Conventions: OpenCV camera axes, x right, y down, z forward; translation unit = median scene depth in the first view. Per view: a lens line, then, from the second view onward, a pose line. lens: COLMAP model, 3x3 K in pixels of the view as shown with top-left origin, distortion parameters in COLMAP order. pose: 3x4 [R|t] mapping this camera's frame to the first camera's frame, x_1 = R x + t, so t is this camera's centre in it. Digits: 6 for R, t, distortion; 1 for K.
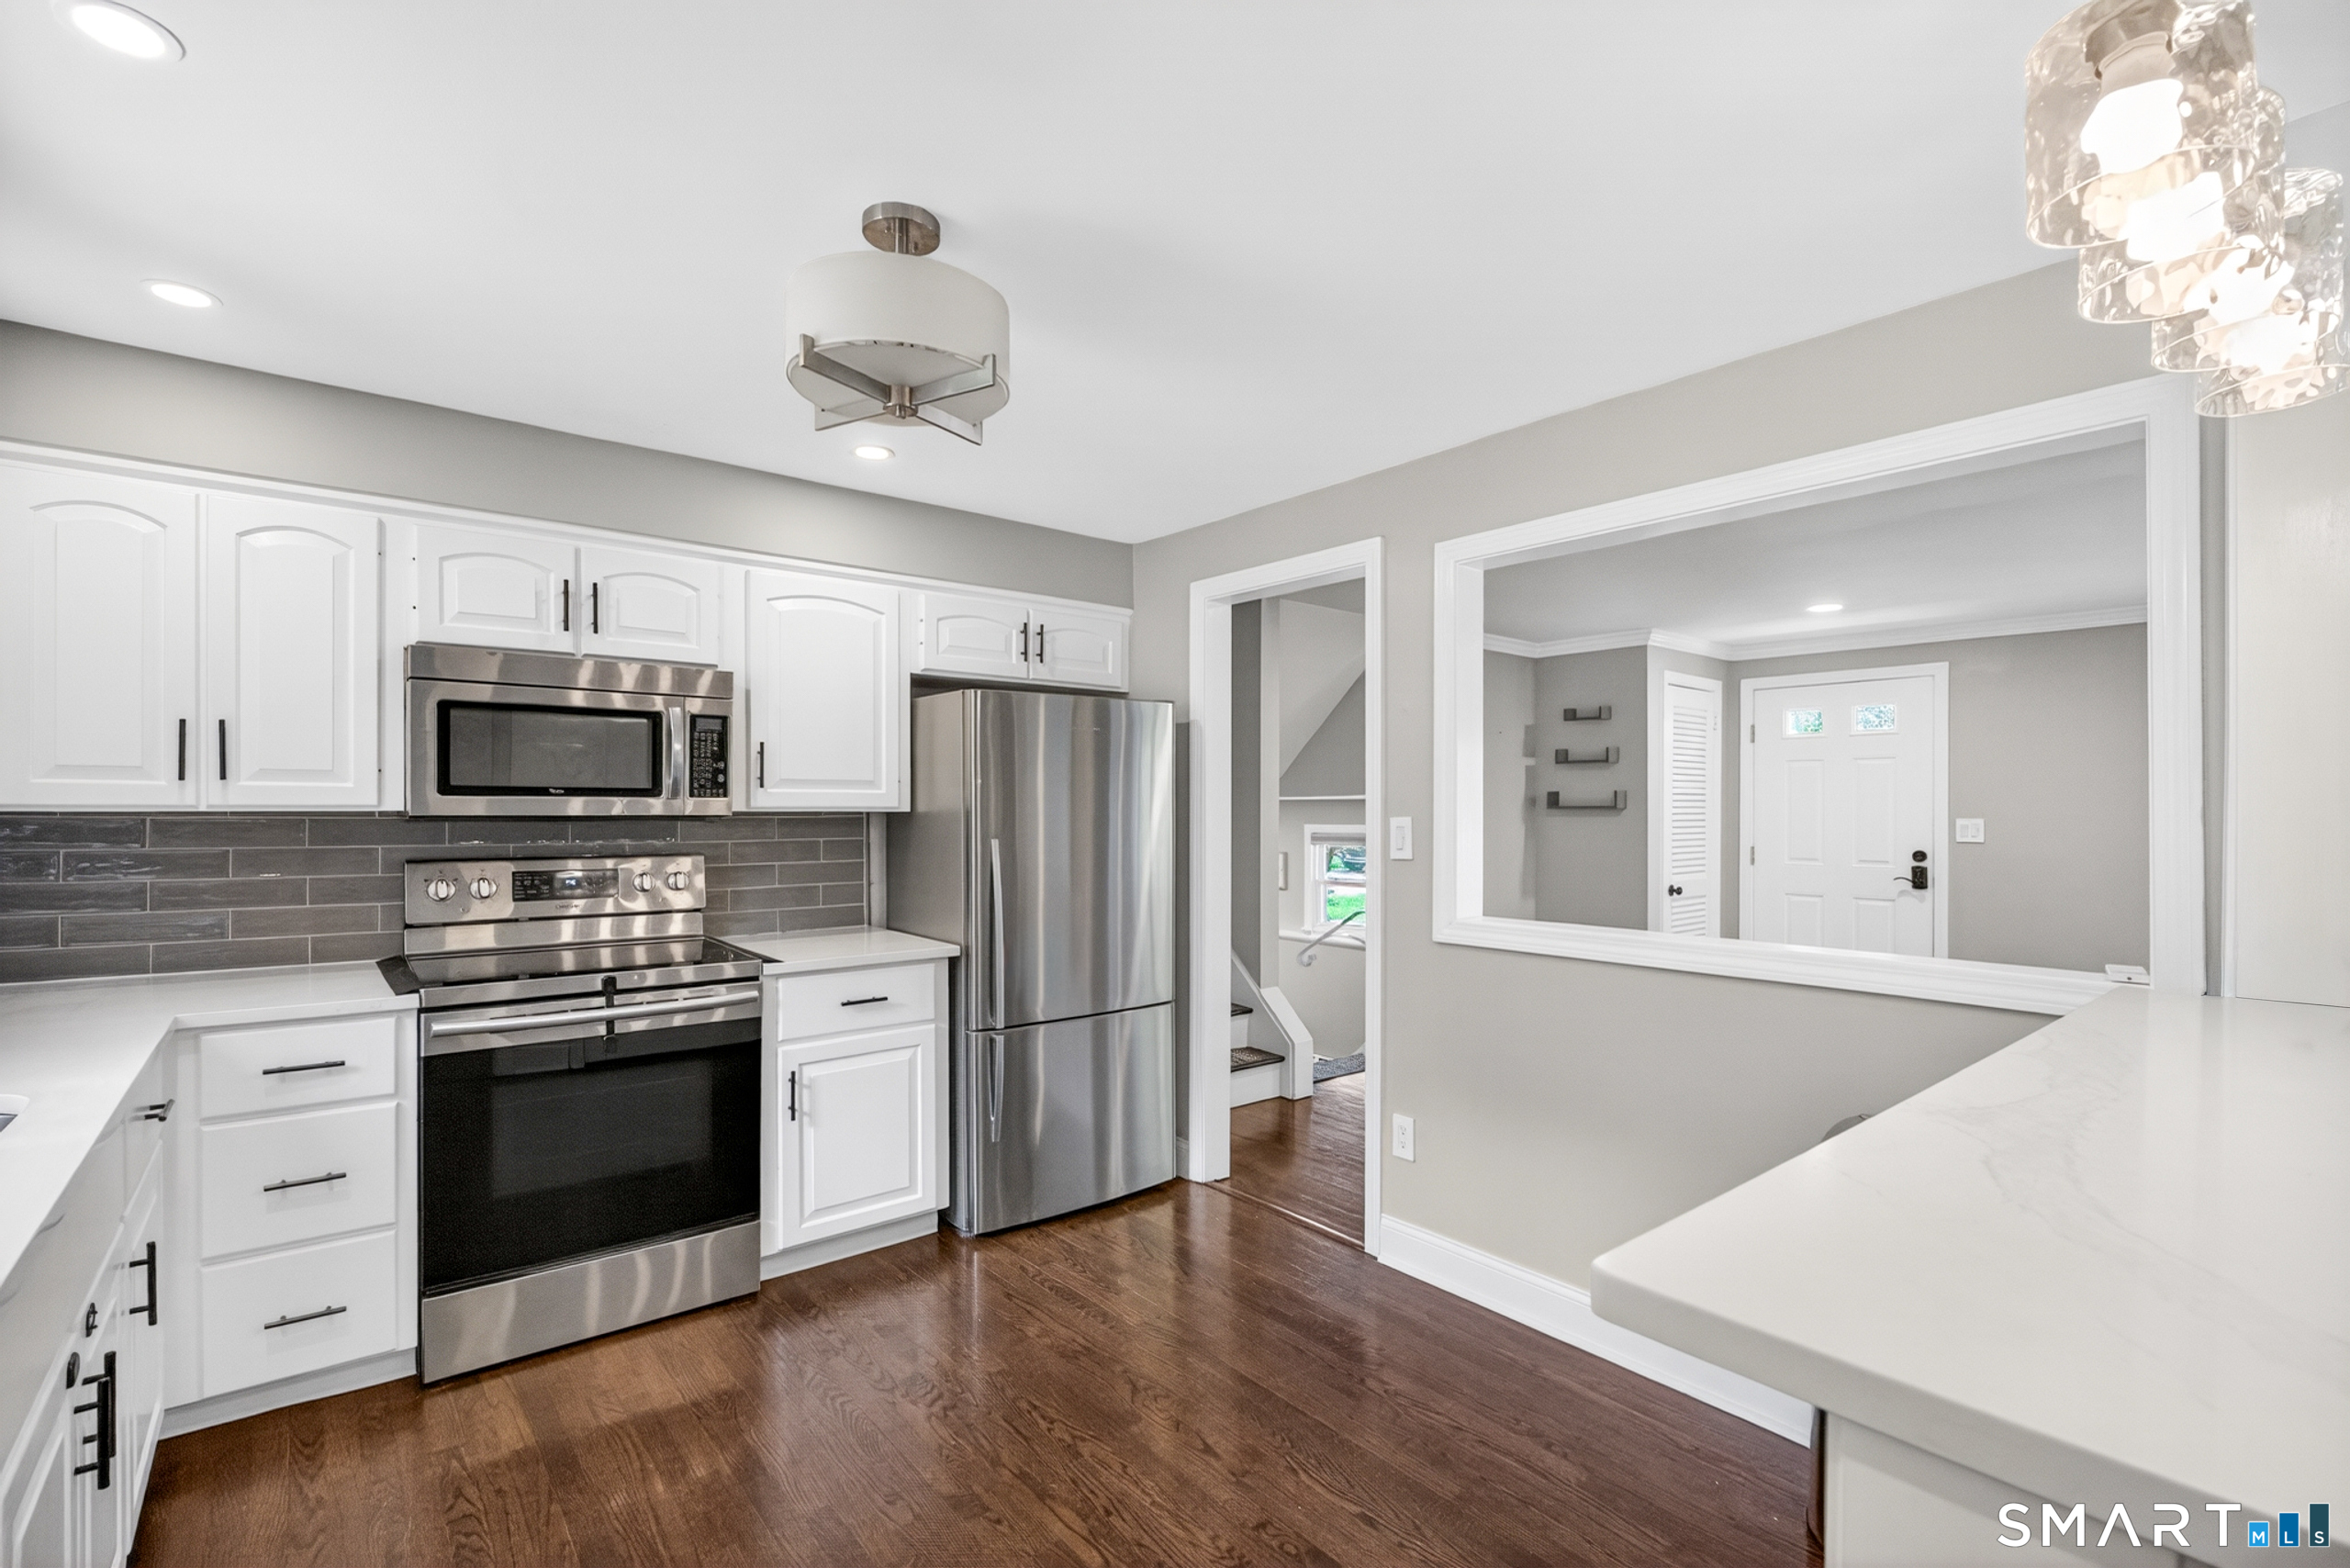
lens RADIAL K [[1051.0, 0, 1161.4], [0, 1051.0, 815.1], [0, 0, 1]] dist [0.003499, -0.003666]
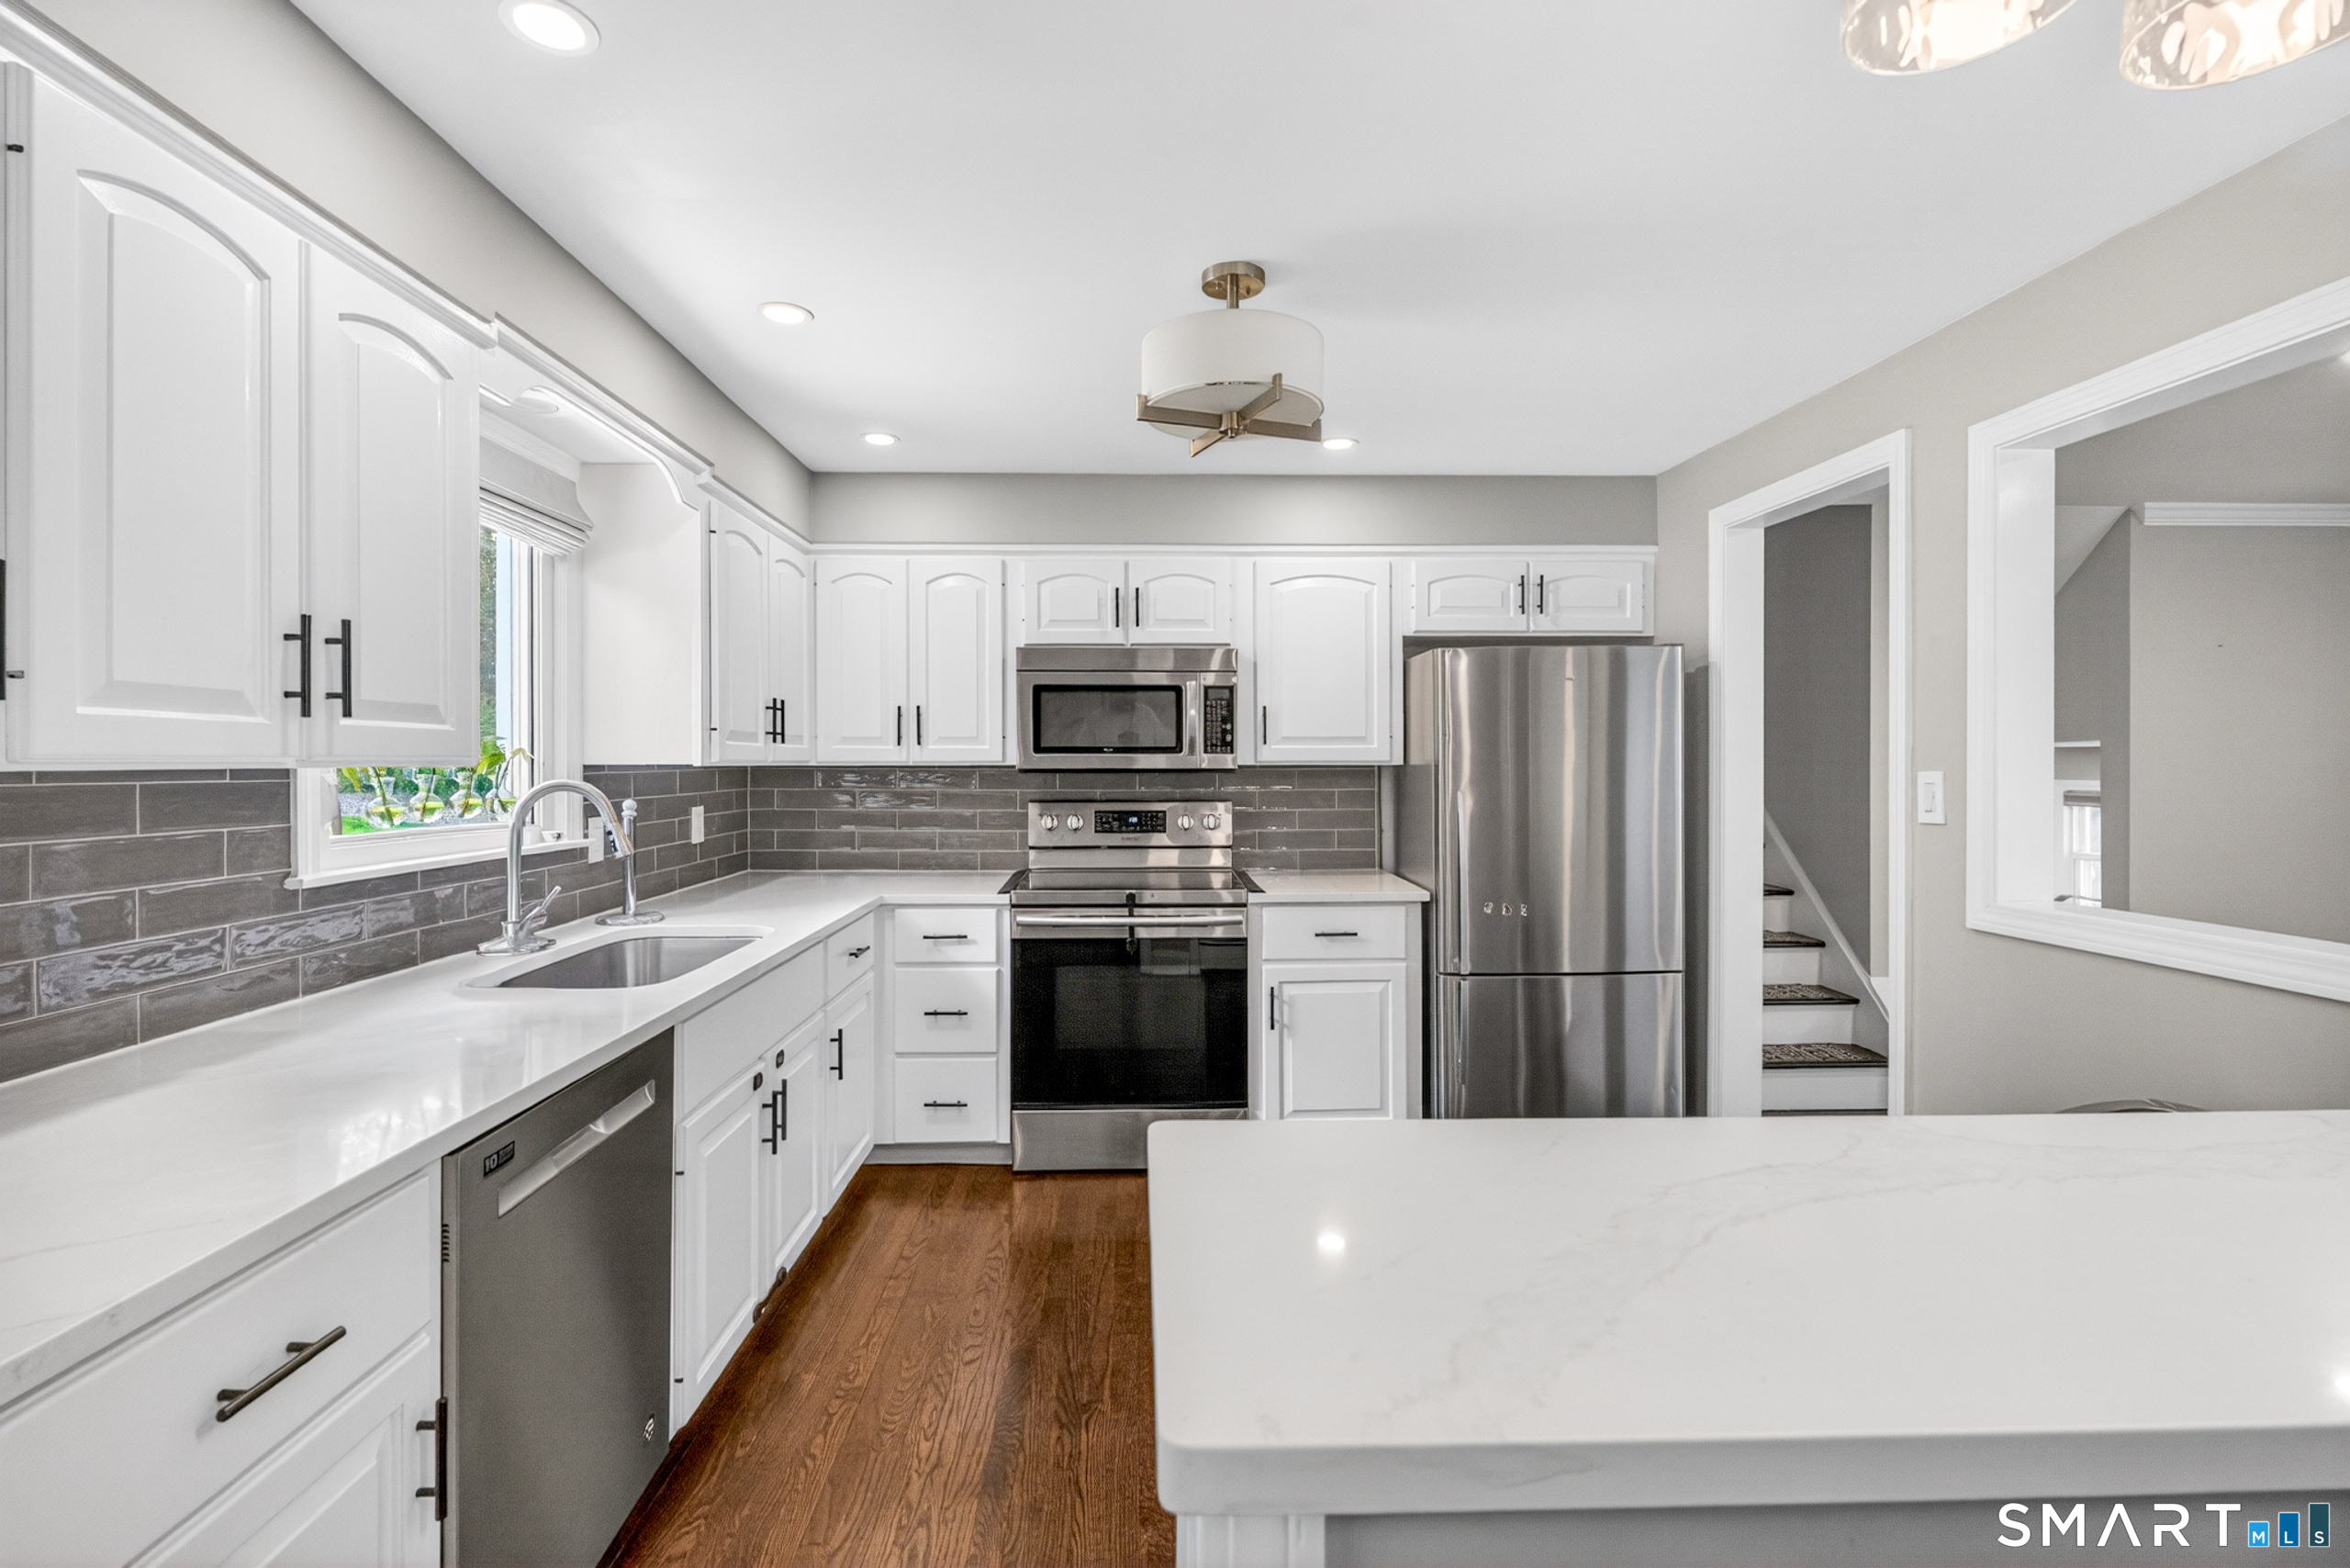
lens RADIAL K [[1051.0, 0, 1165.8], [0, 1051.0, 769.2], [0, 0, 1]] dist [0.003499, -0.003666]
pose [[0.797724, 0.001646, -0.603021, 0.250429], [-0.000065, 0.999997, 0.002644, -0.001885], [0.603023, -0.002070, 0.797721, -0.002735]]
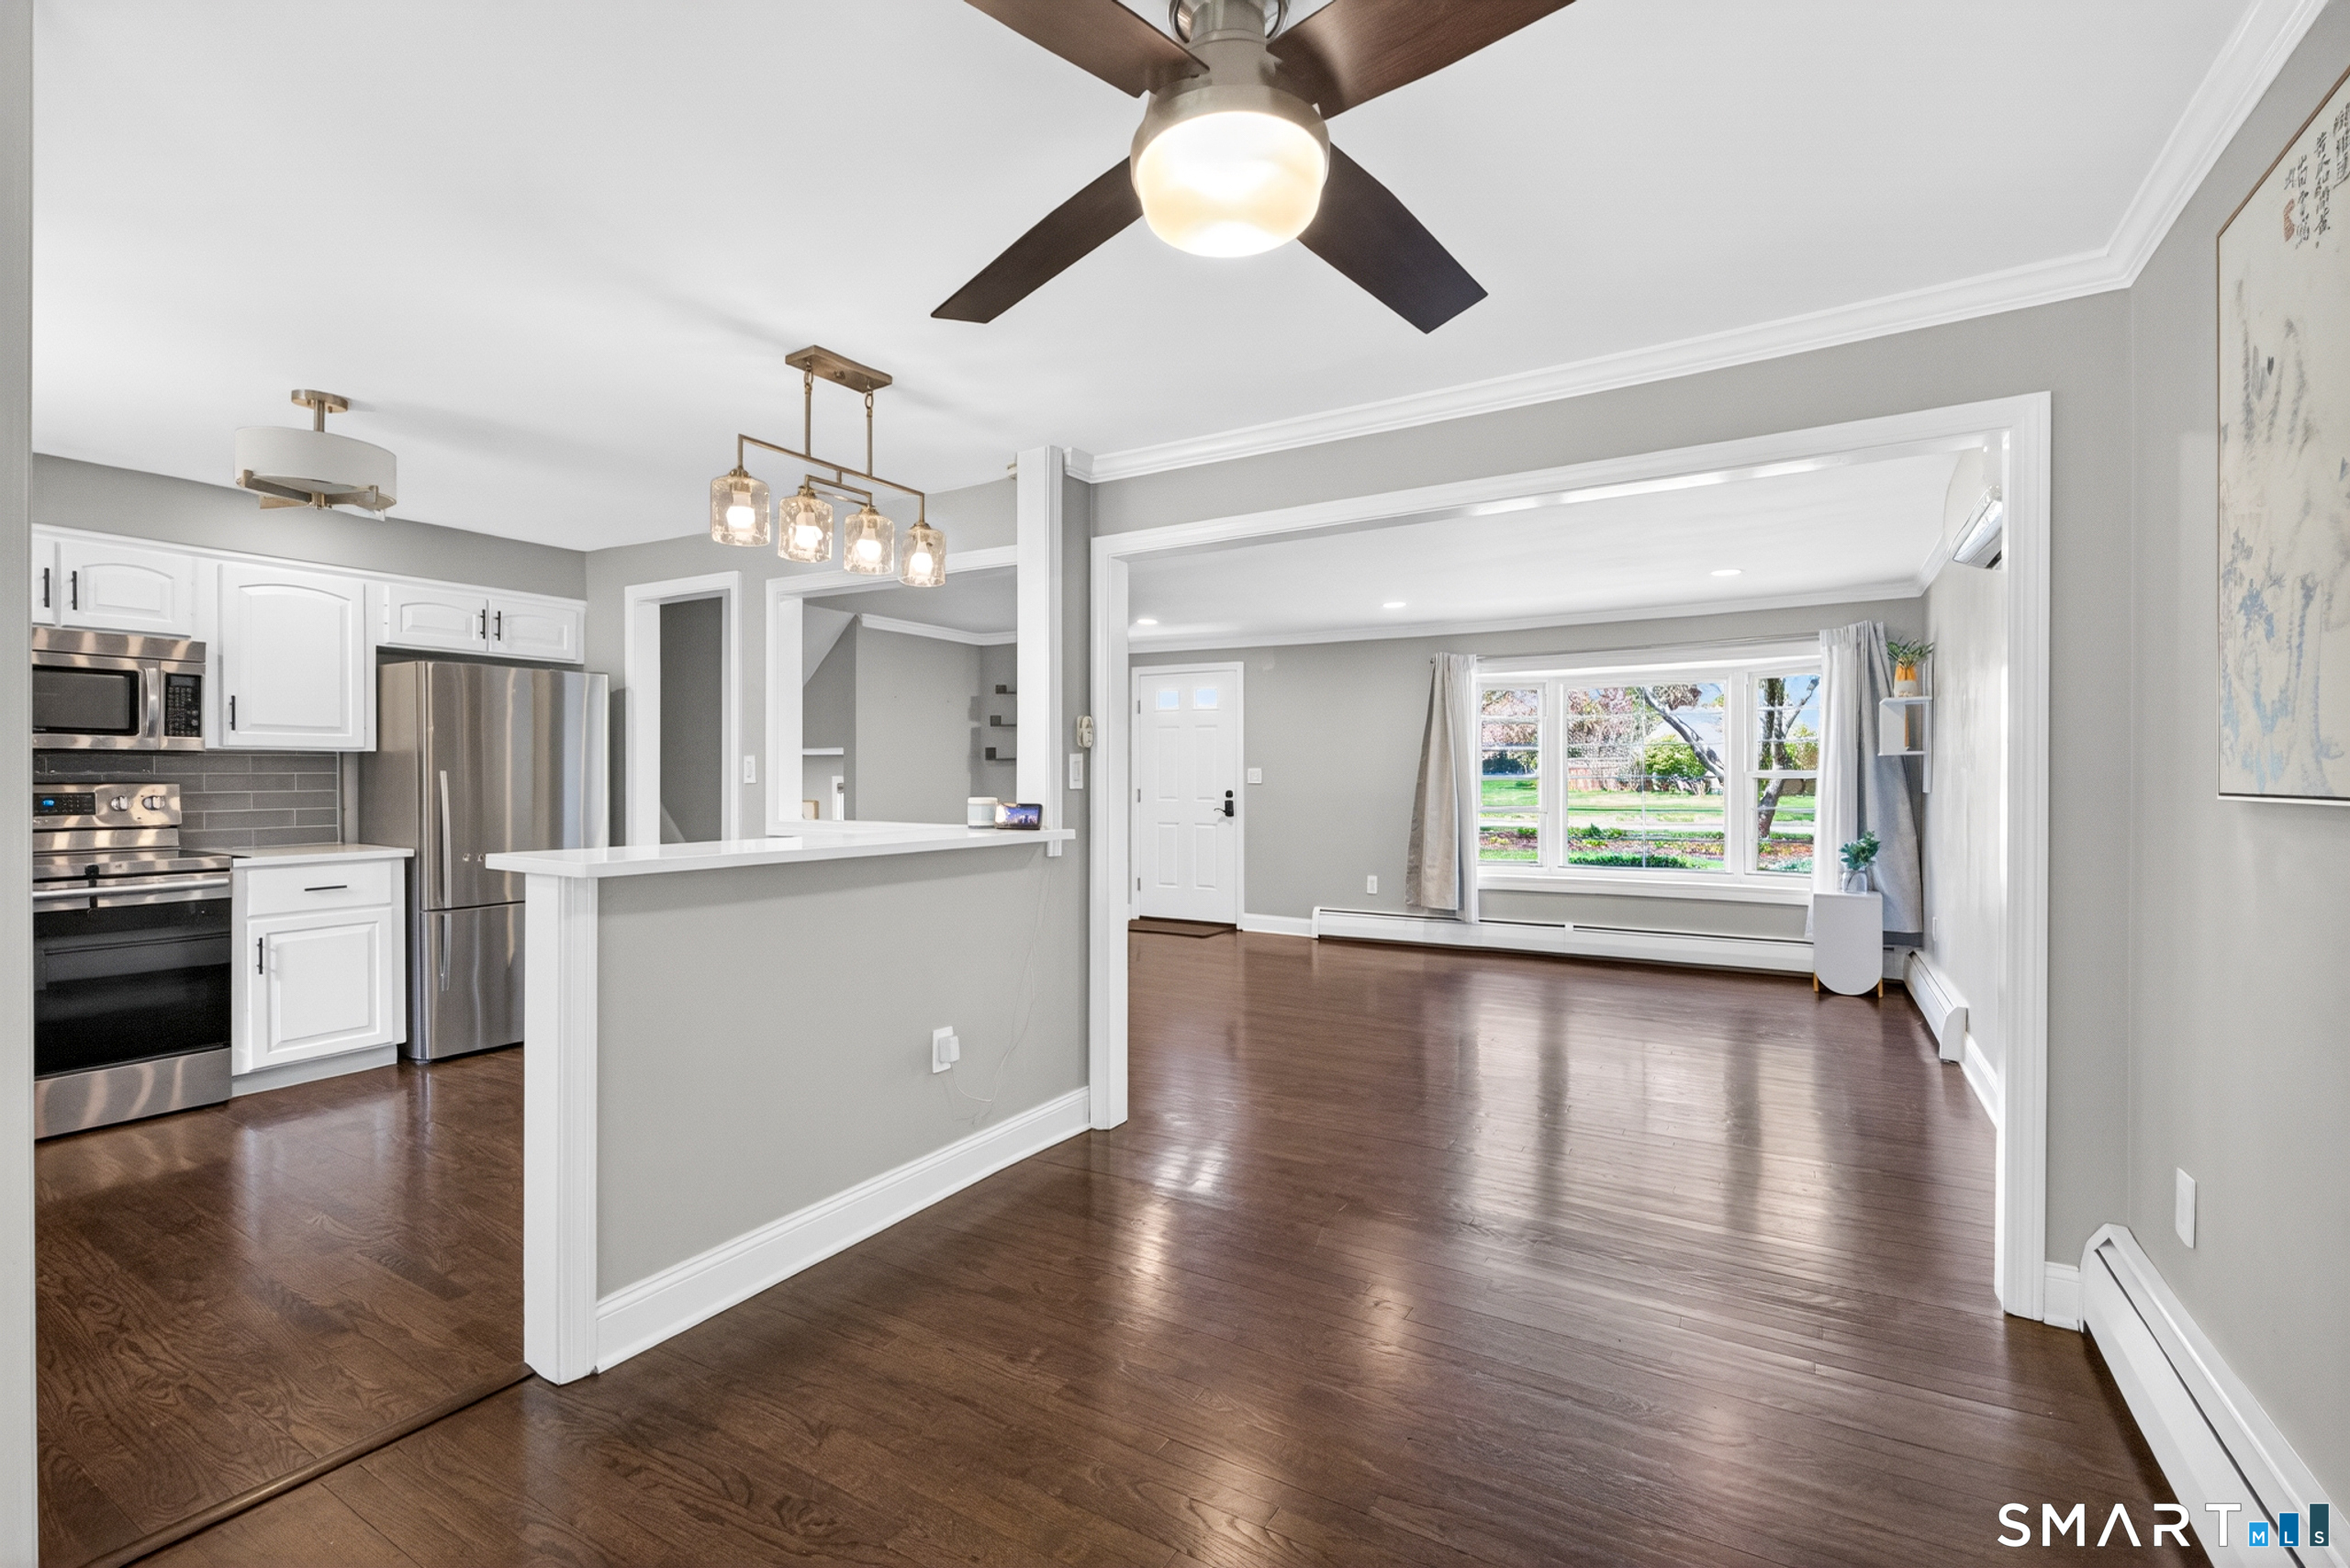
lens RADIAL K [[1051.0, 0, 1165.1], [0, 1051.0, 783.7], [0, 0, 1]] dist [0.003499, -0.003666]
pose [[0.942632, -0.000872, 0.333834, 0.290523], [-0.000752, 0.999989, 0.004735, 0.035050], [-0.333834, -0.004715, 0.942620, -0.654311]]
